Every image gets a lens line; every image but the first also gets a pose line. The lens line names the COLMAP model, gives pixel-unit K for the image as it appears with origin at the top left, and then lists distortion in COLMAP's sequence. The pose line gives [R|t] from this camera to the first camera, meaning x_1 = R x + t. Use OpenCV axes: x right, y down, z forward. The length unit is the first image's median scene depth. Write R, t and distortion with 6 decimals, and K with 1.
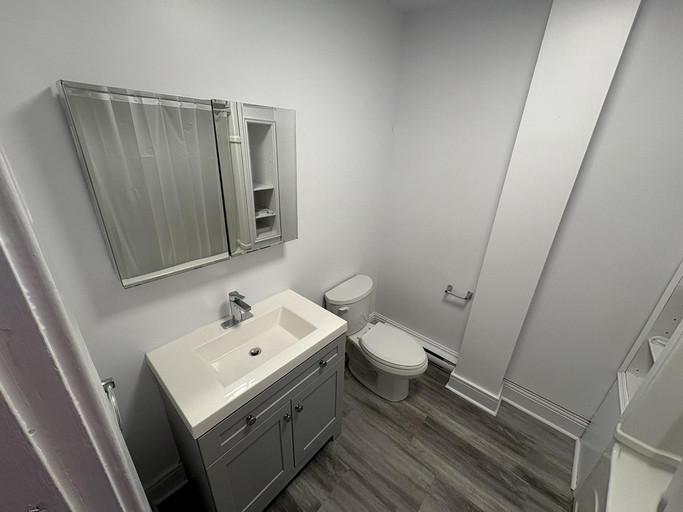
lens RADIAL K [[273.5, 0, 341.5], [0, 273.5, 256.0], [0, 0, 1]] dist [0.000822, 0.000006]
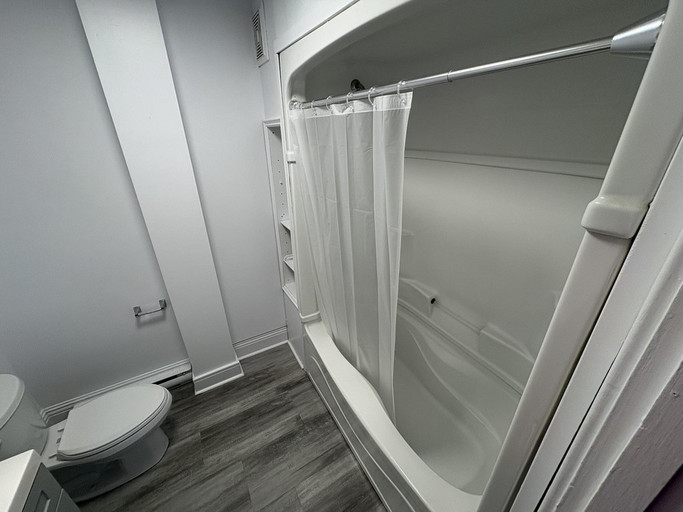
lens RADIAL K [[273.5, 0, 341.5], [0, 273.5, 256.0], [0, 0, 1]] dist [0.000822, 0.000006]
pose [[0.303203, -0.428142, 0.851330, -0.092506], [0.390297, 0.870808, 0.298932, -0.047374], [-0.869331, 0.241635, 0.431134, 0.011478]]
